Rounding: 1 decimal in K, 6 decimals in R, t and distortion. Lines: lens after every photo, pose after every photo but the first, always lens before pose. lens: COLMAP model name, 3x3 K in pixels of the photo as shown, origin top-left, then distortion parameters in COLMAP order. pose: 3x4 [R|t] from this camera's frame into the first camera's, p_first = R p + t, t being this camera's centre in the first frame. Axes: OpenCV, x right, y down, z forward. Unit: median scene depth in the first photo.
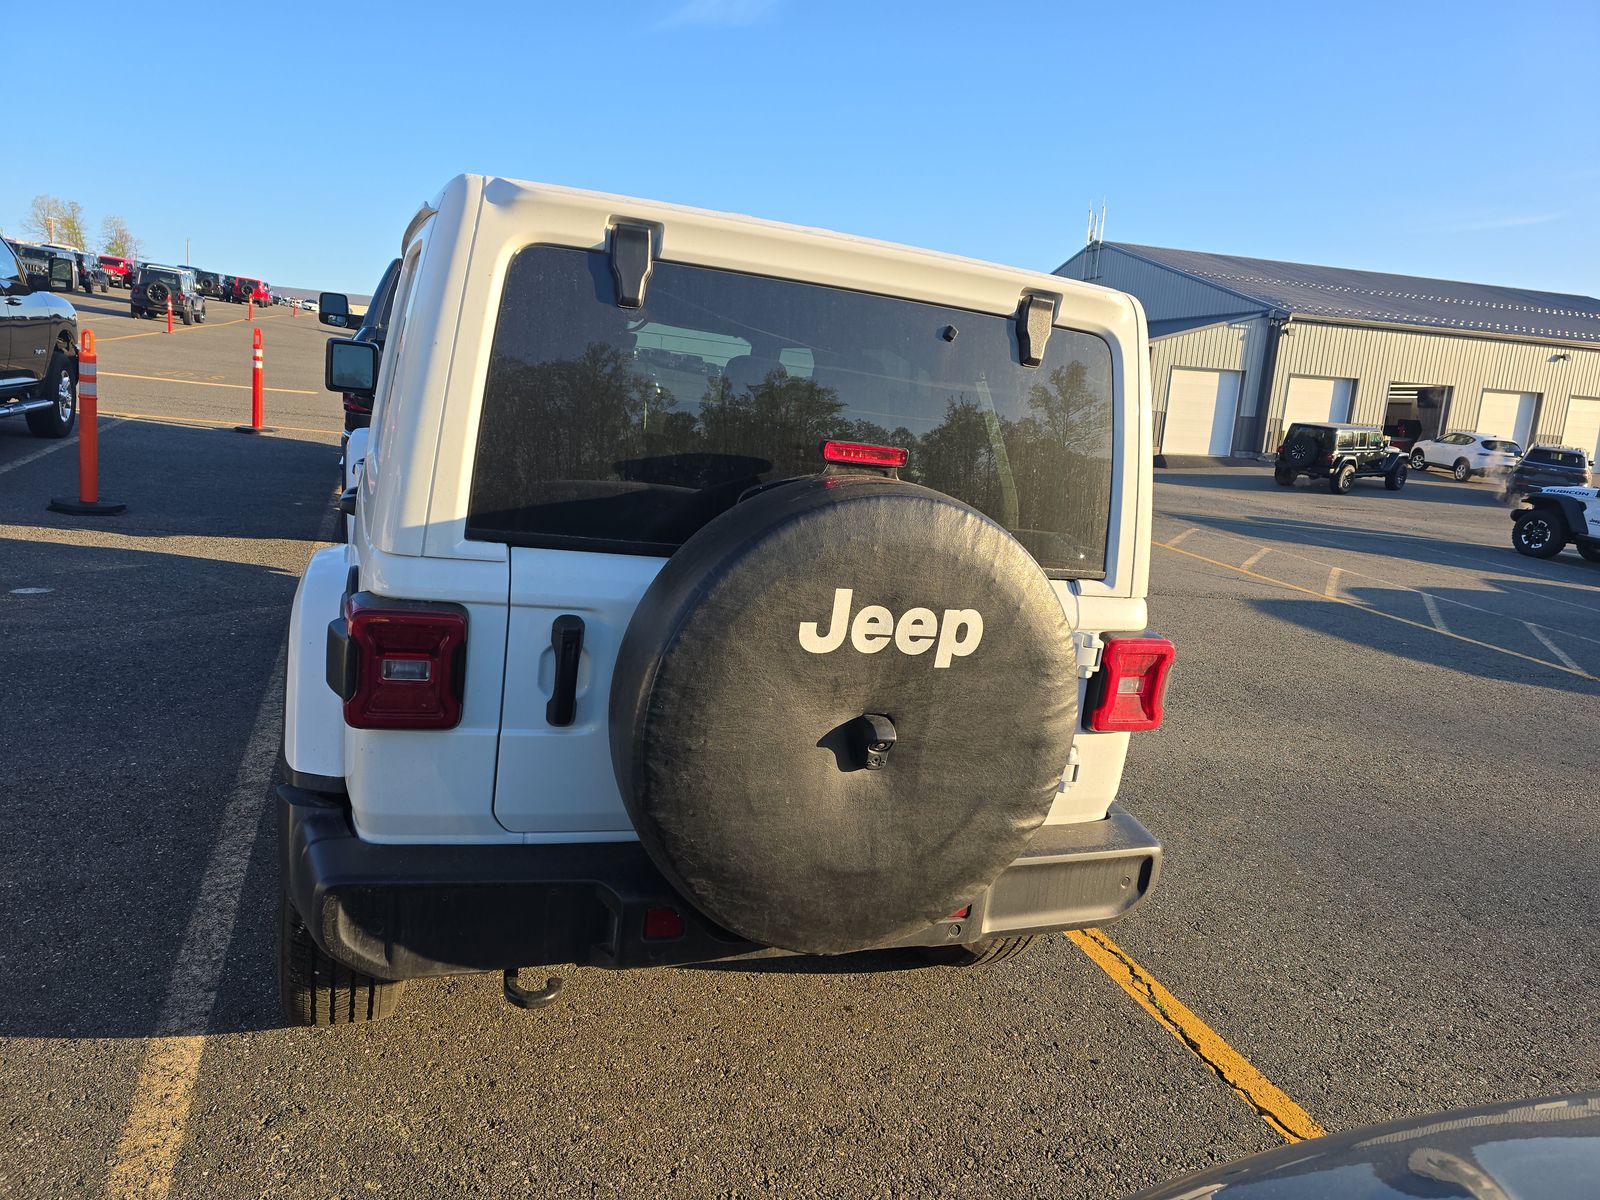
lens RADIAL K [[1073.9, 0, 796.9], [0, 1073.9, 598.2], [0, 0, 1]] dist [0.091778, -0.080879]
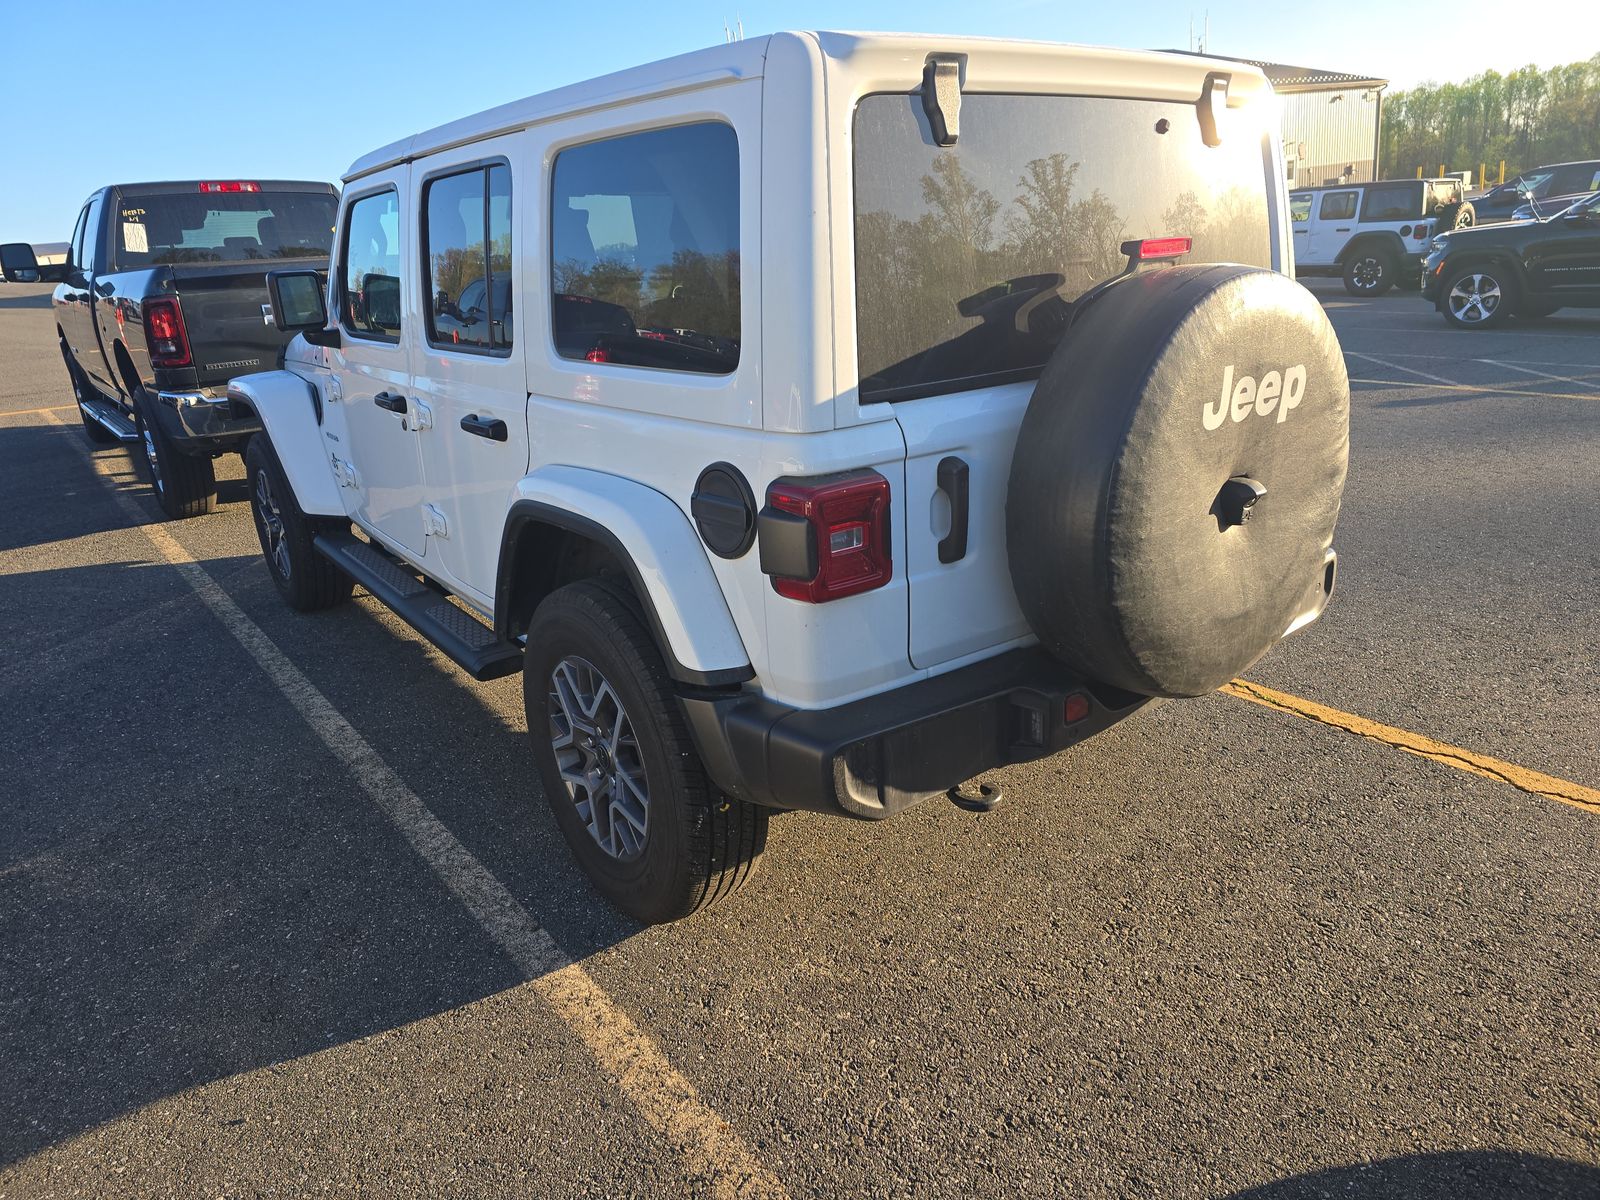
lens RADIAL K [[1073.9, 0, 796.9], [0, 1073.9, 598.2], [0, 0, 1]] dist [0.091778, -0.080879]
pose [[0.938150, -0.257594, 0.231346, -0.646977], [0.226287, 0.961905, 0.153403, -0.048200], [-0.262049, -0.091564, 0.960701, 0.010009]]
